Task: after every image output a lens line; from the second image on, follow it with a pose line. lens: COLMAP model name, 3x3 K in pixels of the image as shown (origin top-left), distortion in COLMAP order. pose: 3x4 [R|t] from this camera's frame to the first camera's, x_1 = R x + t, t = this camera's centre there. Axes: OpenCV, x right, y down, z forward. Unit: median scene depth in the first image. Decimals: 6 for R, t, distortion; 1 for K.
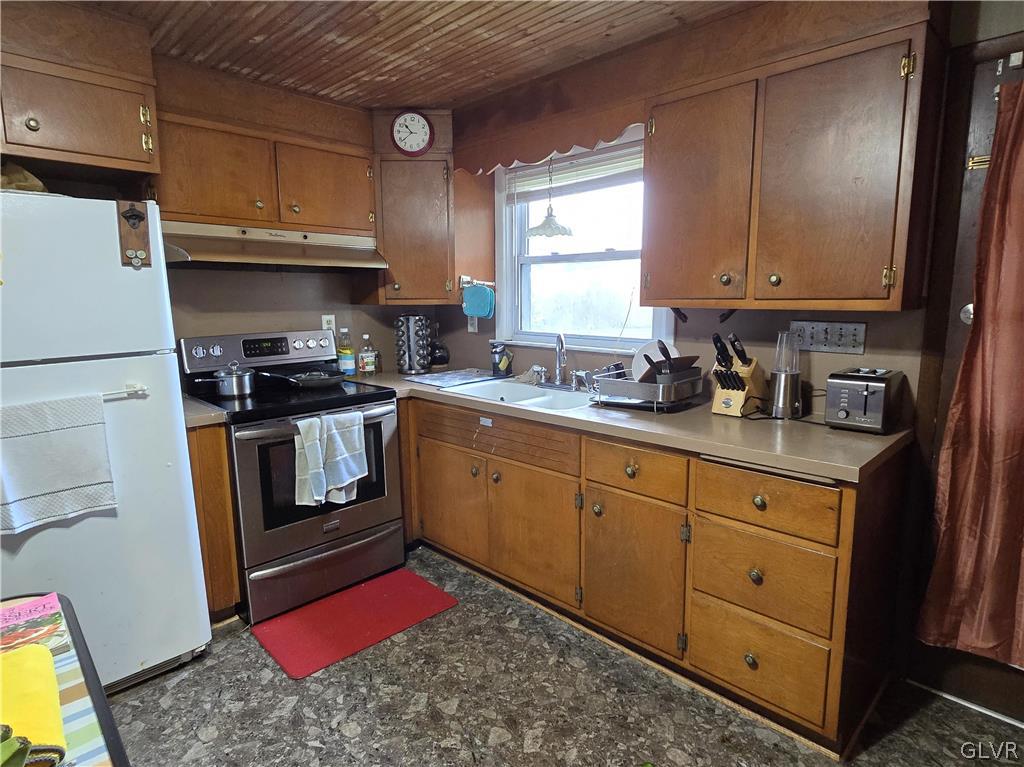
lens RADIAL K [[576.4, 0, 522.4], [0, 576.4, 383.2], [0, 0, 1]] dist [0.001809, -0.004913]
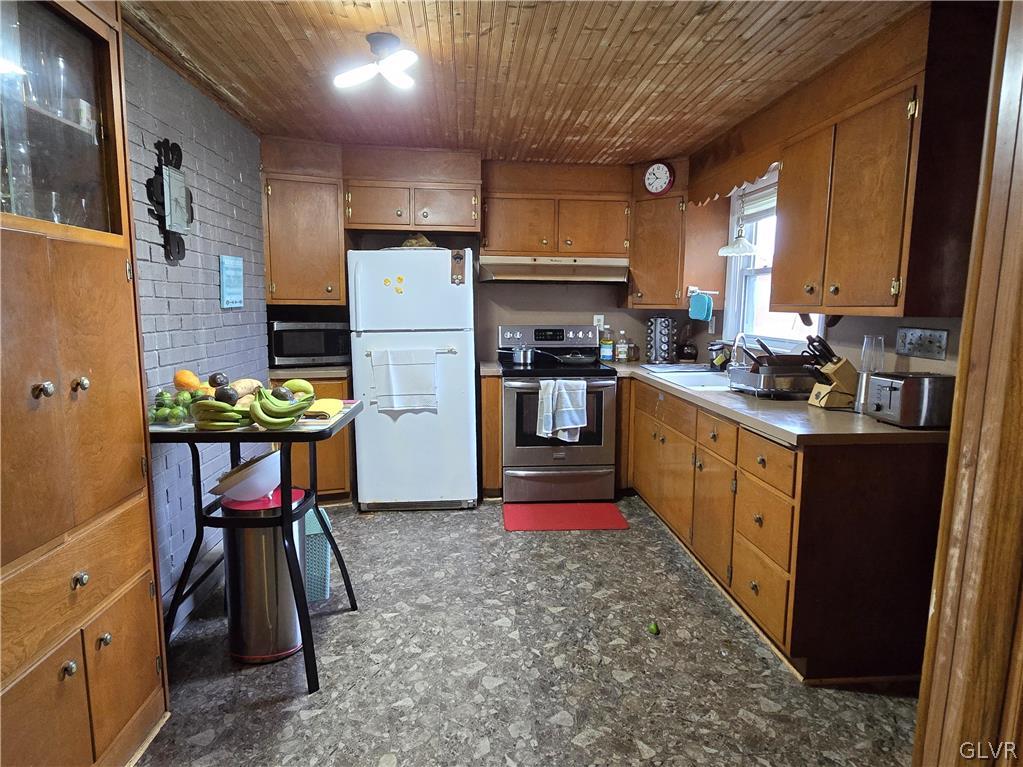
lens RADIAL K [[575.8, 0, 502.3], [0, 575.8, 380.3], [0, 0, 1]] dist [0.001809, -0.004913]
pose [[0.756697, 0.098598, -0.646288, 0.509491], [-0.110596, 0.993620, 0.022096, 0.039912], [0.644343, 0.054757, 0.762774, -0.242193]]
